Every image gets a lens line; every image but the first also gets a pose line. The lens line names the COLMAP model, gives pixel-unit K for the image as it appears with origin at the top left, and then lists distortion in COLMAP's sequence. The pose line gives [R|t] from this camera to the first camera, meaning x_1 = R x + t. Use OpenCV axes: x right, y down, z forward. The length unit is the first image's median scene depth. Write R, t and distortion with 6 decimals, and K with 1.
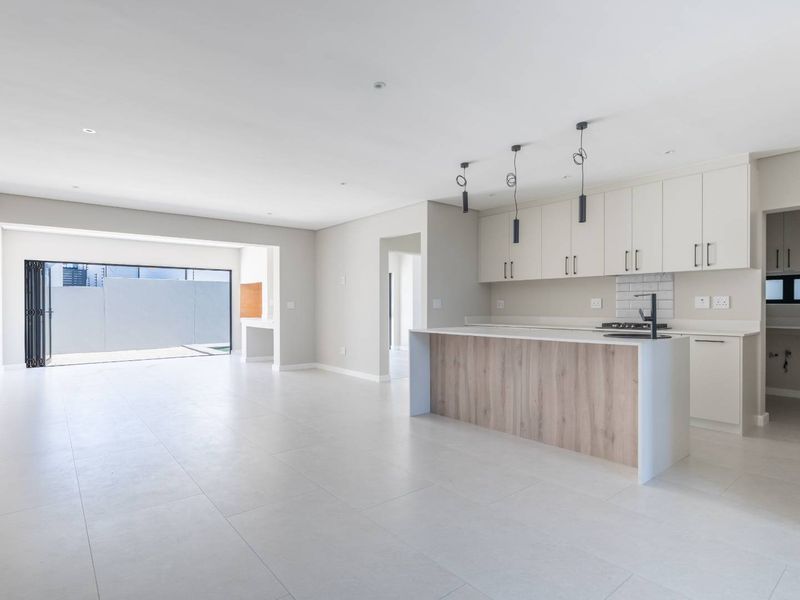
lens RADIAL K [[433.9, 0, 396.2], [0, 433.9, 307.1], [0, 0, 1]] dist [-0.011909, 0.000965]
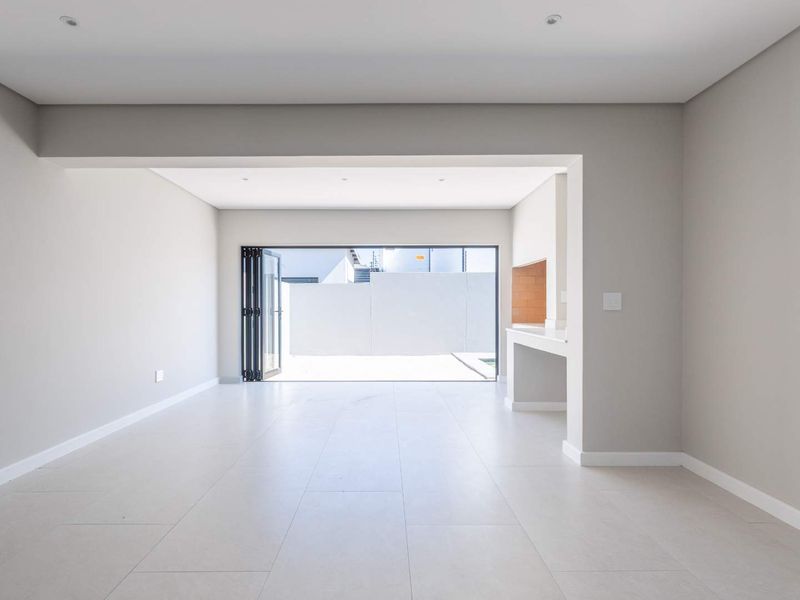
lens RADIAL K [[433.9, 0, 386.4], [0, 433.9, 311.9], [0, 0, 1]] dist [-0.011909, 0.000965]
pose [[0.777081, 0.011550, -0.629295, -0.205021], [-0.001905, 0.999870, 0.015999, -0.001644], [0.629398, -0.011233, 0.777002, 0.746275]]
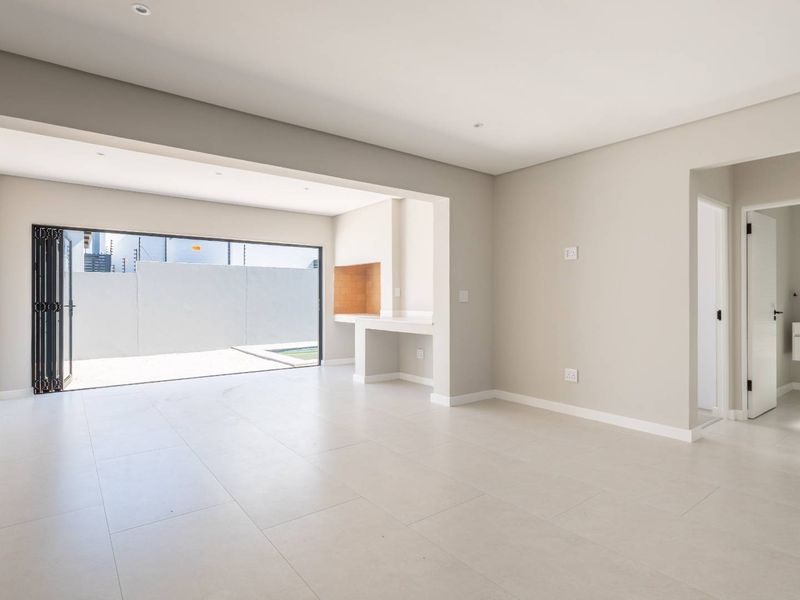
lens RADIAL K [[433.9, 0, 397.5], [0, 433.9, 297.2], [0, 0, 1]] dist [-0.011909, 0.000965]
pose [[0.999710, 0.001745, -0.024022, -0.424710], [-0.001858, 0.999987, -0.004681, 0.000000], [0.024014, 0.004724, 0.999700, 0.519835]]
